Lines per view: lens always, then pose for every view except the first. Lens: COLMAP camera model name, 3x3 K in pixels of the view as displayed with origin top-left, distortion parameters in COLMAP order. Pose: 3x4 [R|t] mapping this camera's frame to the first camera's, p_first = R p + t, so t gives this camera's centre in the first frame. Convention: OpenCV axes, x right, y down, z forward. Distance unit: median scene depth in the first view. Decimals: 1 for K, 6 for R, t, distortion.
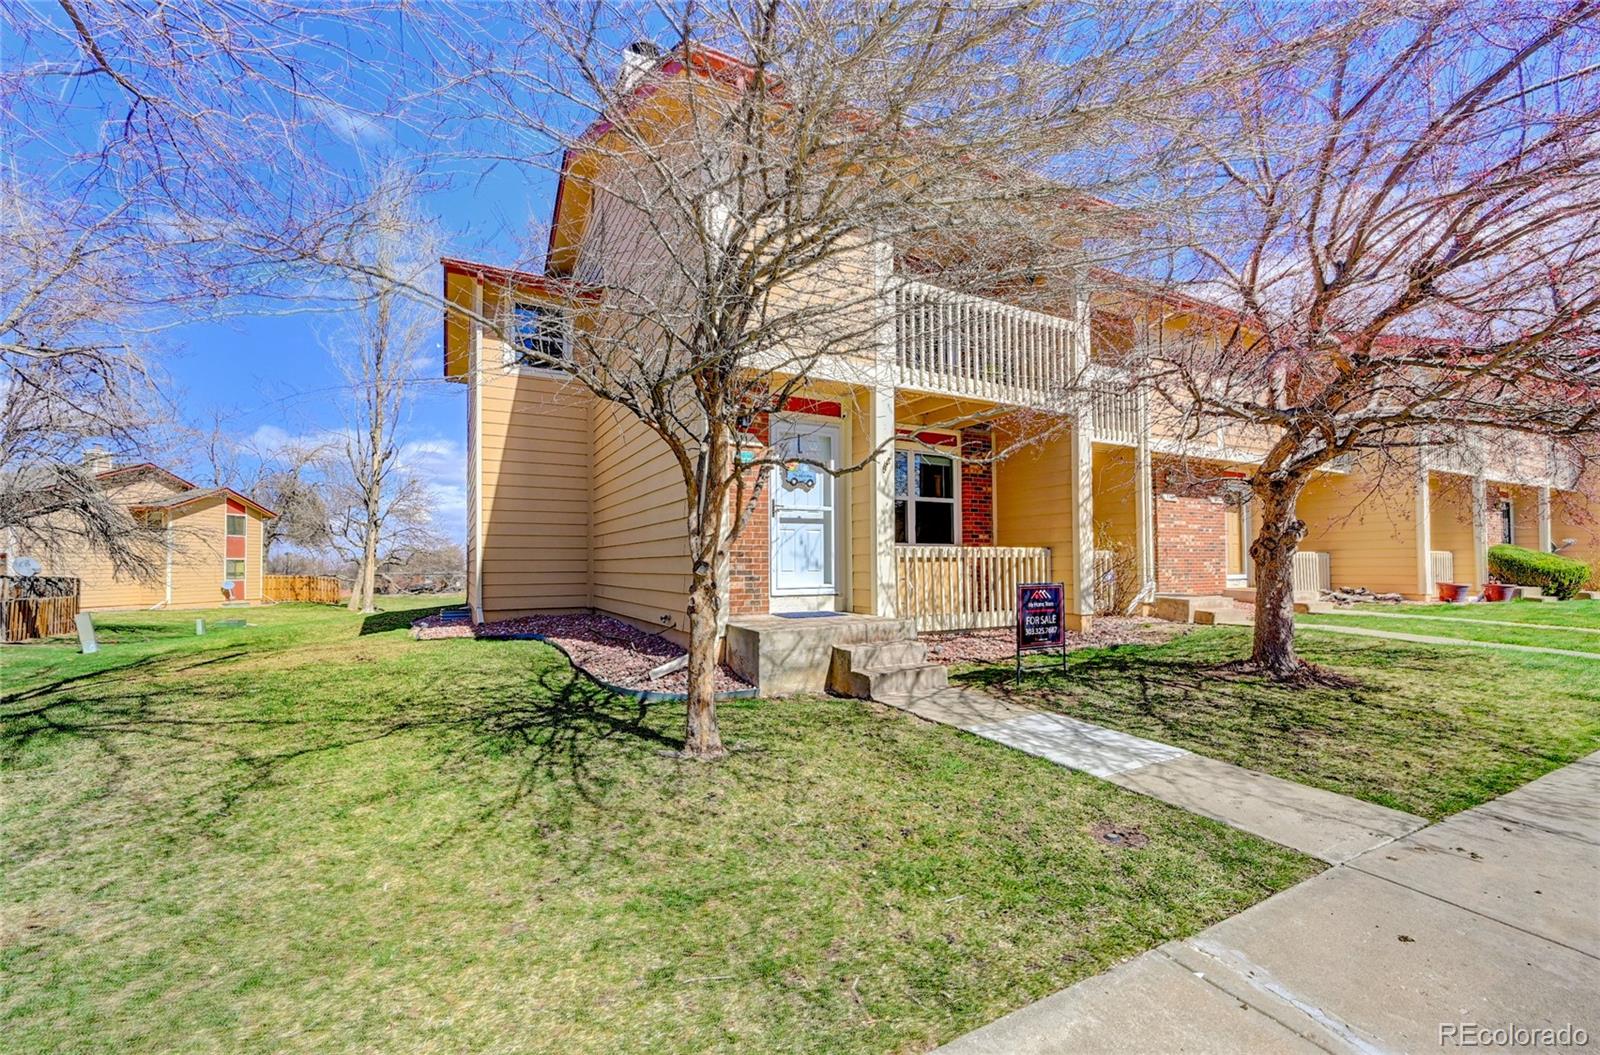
lens RADIAL K [[624.4, 0, 742.0], [0, 624.4, 566.1], [0, 0, 1]] dist [-0.010014, -0.000069]
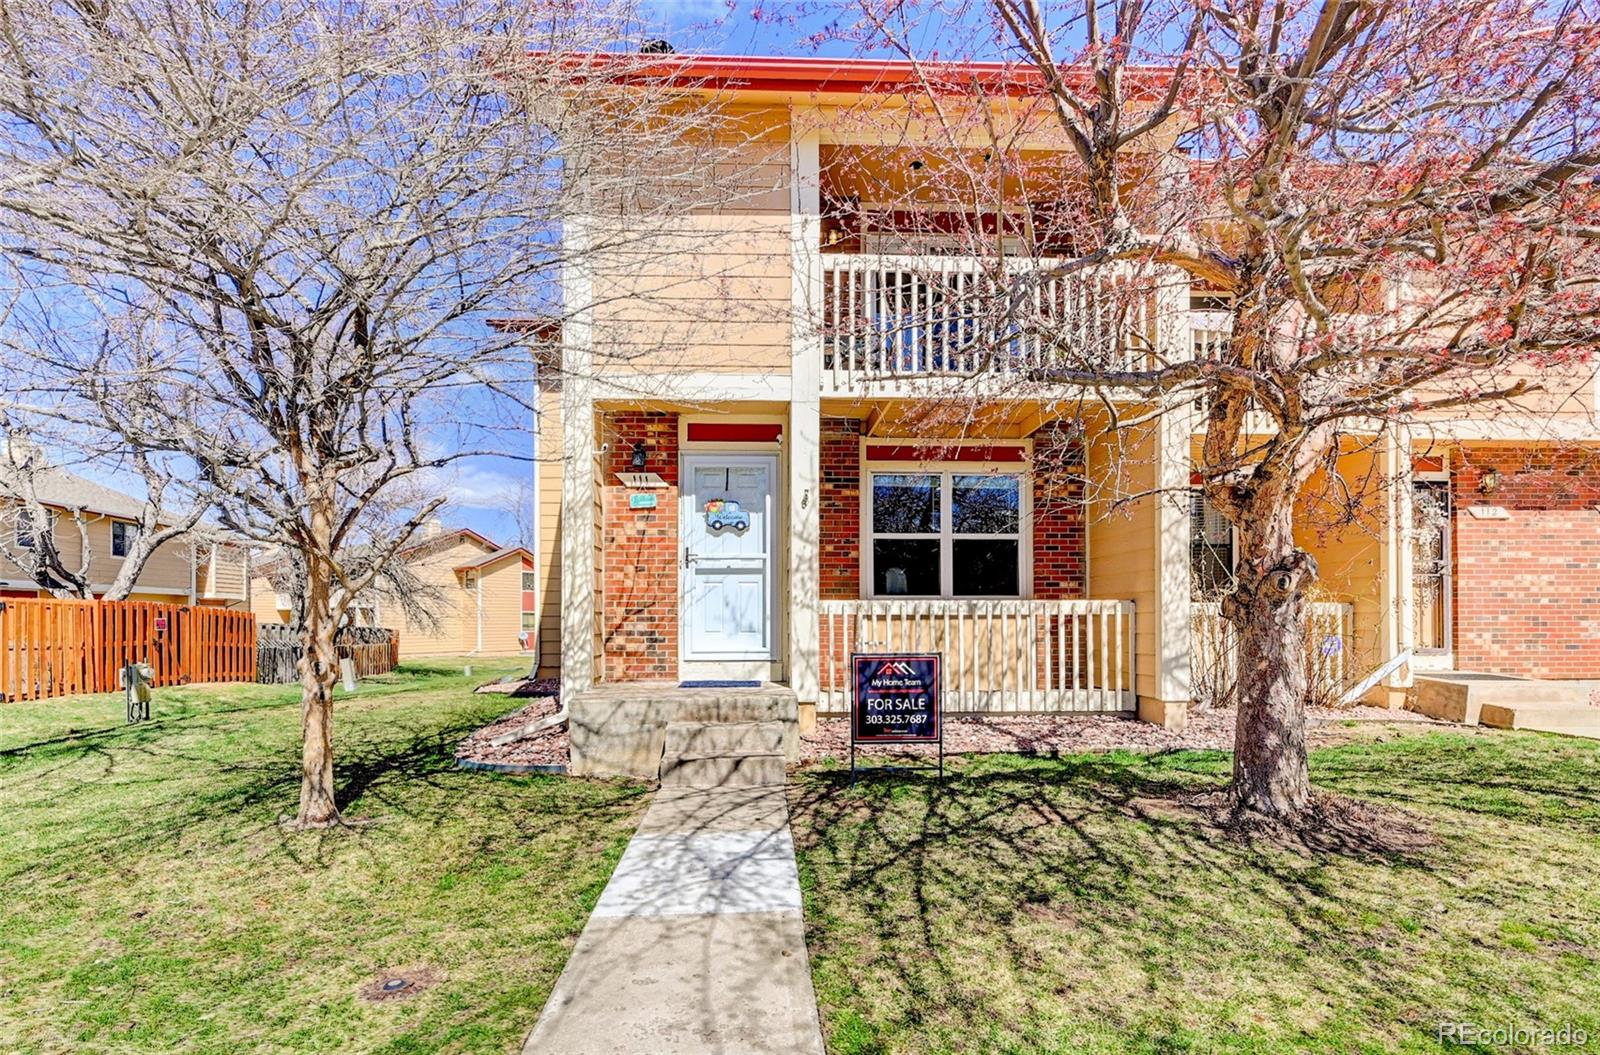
lens RADIAL K [[712.6, 0, 757.4], [0, 712.6, 626.0], [0, 0, 1]] dist [-0.004245, -0.000407]
pose [[0.913358, 0.006675, -0.407103, 0.469548], [-0.003499, 0.999957, 0.008545, -0.007074], [0.407142, -0.006380, 0.913342, 0.131086]]
